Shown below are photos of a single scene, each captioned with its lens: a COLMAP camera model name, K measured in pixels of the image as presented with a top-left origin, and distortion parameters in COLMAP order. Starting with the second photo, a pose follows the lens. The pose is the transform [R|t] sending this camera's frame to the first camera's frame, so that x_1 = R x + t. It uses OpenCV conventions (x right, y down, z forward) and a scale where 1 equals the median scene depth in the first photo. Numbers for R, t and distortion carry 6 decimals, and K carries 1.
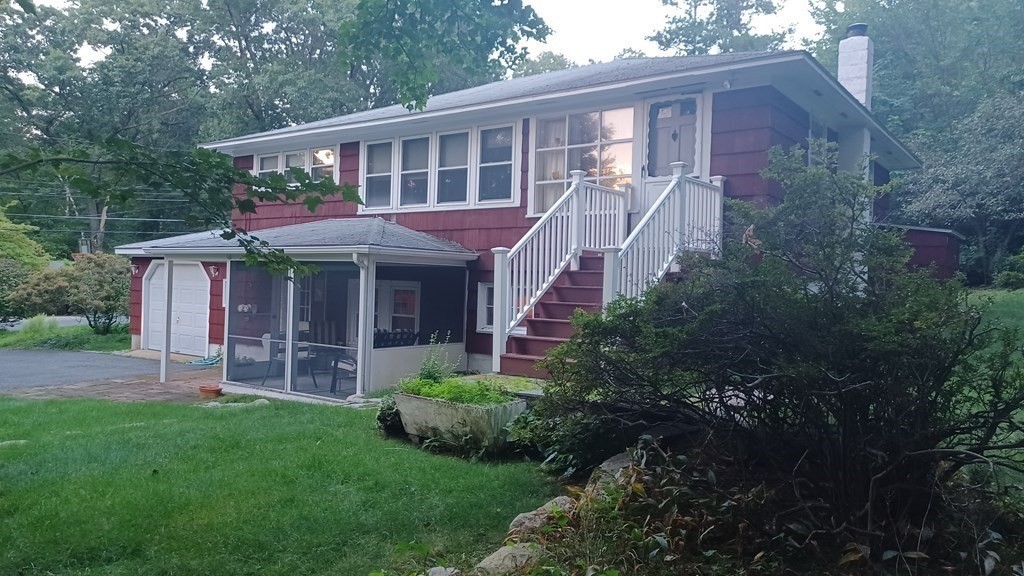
lens RADIAL K [[740.4, 0, 513.0], [0, 740.4, 288.3], [0, 0, 1]] dist [0.009136, 0.000314]
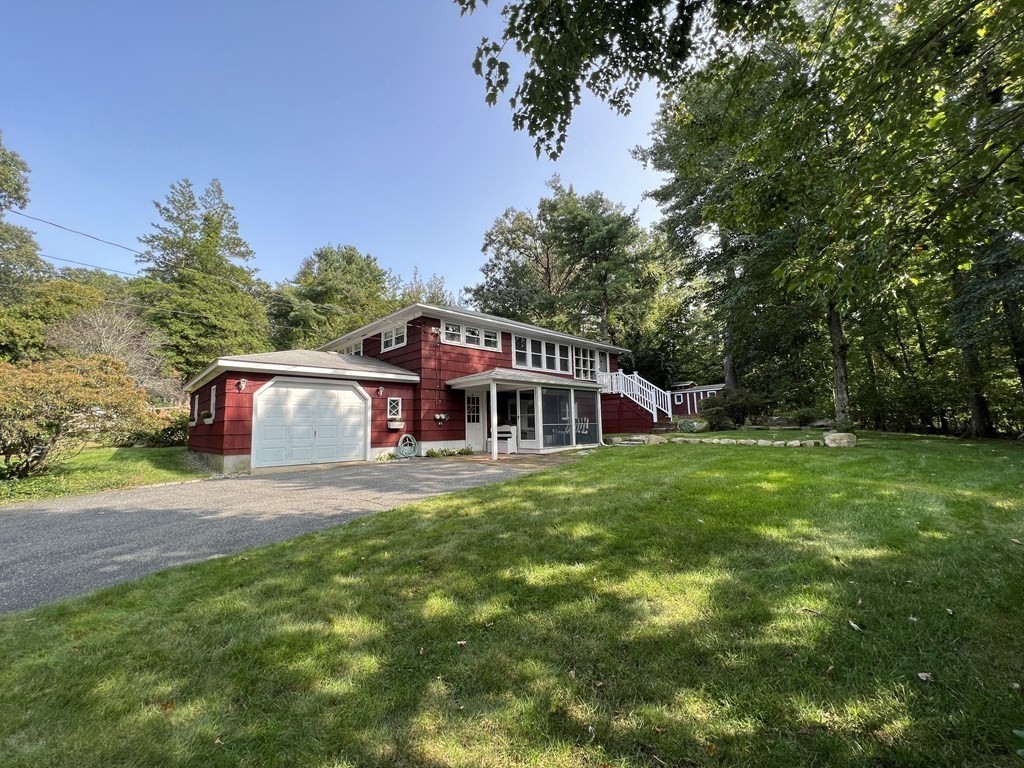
lens RADIAL K [[407.5, 0, 514.2], [0, 407.5, 384.2], [0, 0, 1]] dist [-0.007441, 0.000063]
pose [[0.175550, 0.073877, 0.981695, -1.360536], [0.033156, 0.996171, -0.080895, 0.038857], [-0.983912, 0.046750, 0.172428, 0.821722]]
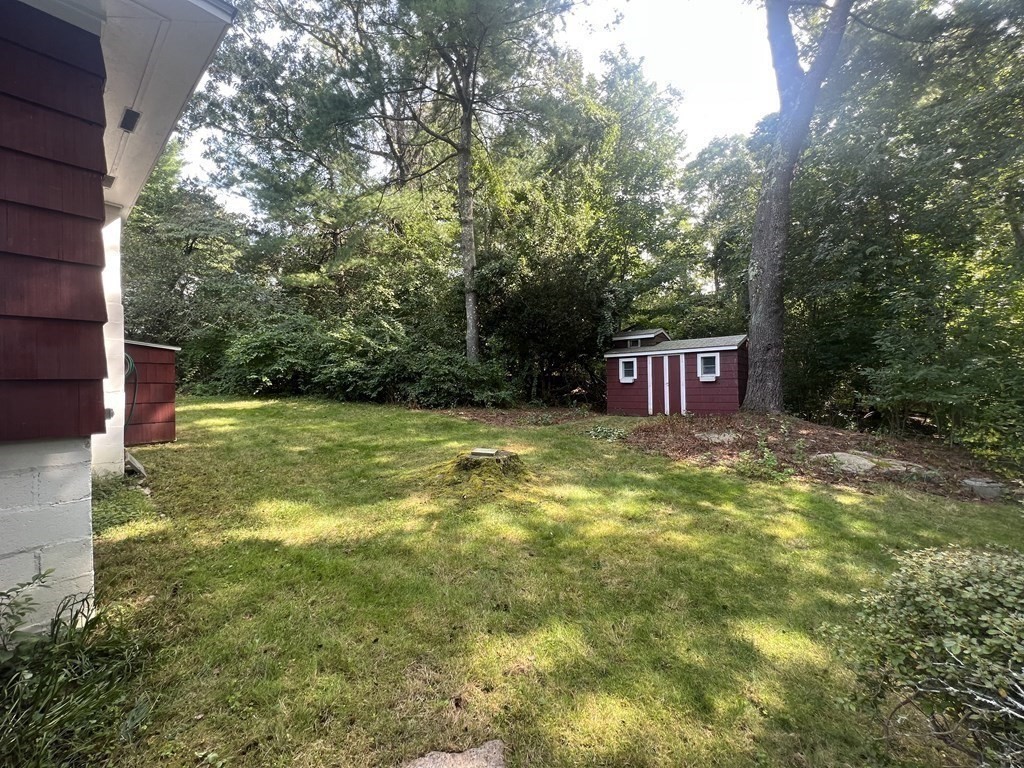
lens RADIAL K [[407.5, 0, 514.0], [0, 407.5, 382.2], [0, 0, 1]] dist [-0.007441, 0.000063]
pose [[0.073179, -0.035930, 0.996671, 0.077948], [0.020031, 0.999202, 0.034550, -0.042554], [-0.997118, 0.017436, 0.073840, 0.505317]]
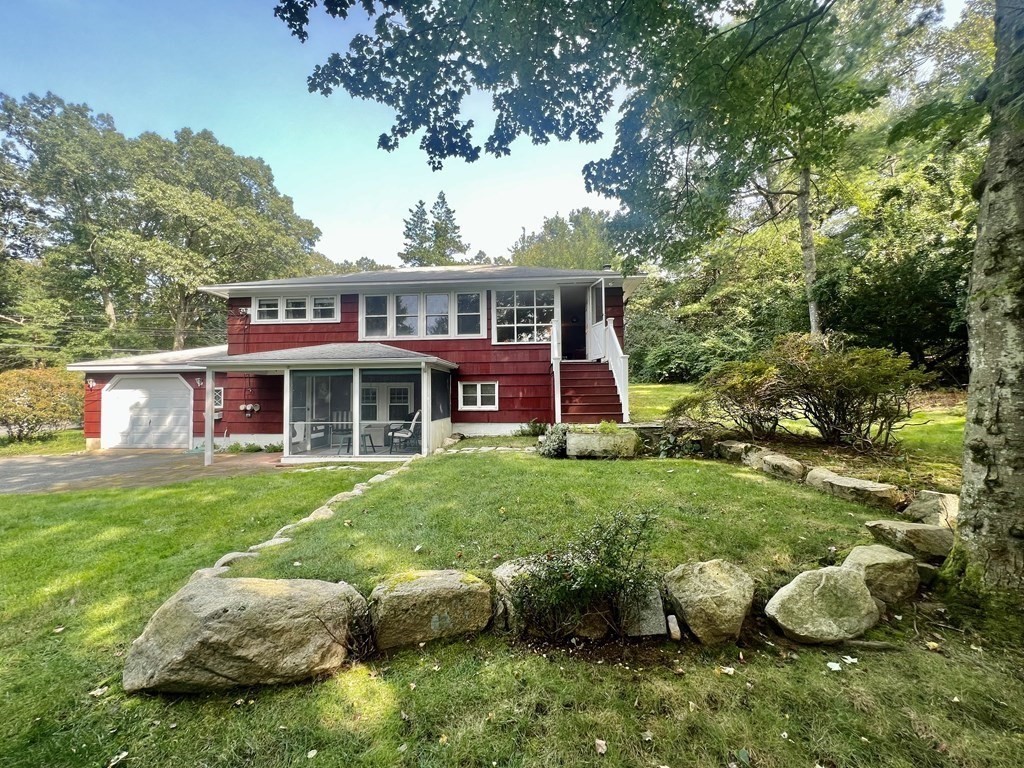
lens RADIAL K [[407.5, 0, 507.7], [0, 407.5, 386.5], [0, 0, 1]] dist [-0.007441, 0.000063]
pose [[0.845421, -0.024258, 0.533550, -0.413477], [0.036391, 0.999263, -0.012231, 0.017450], [-0.532860, 0.029757, 0.845680, 0.121674]]
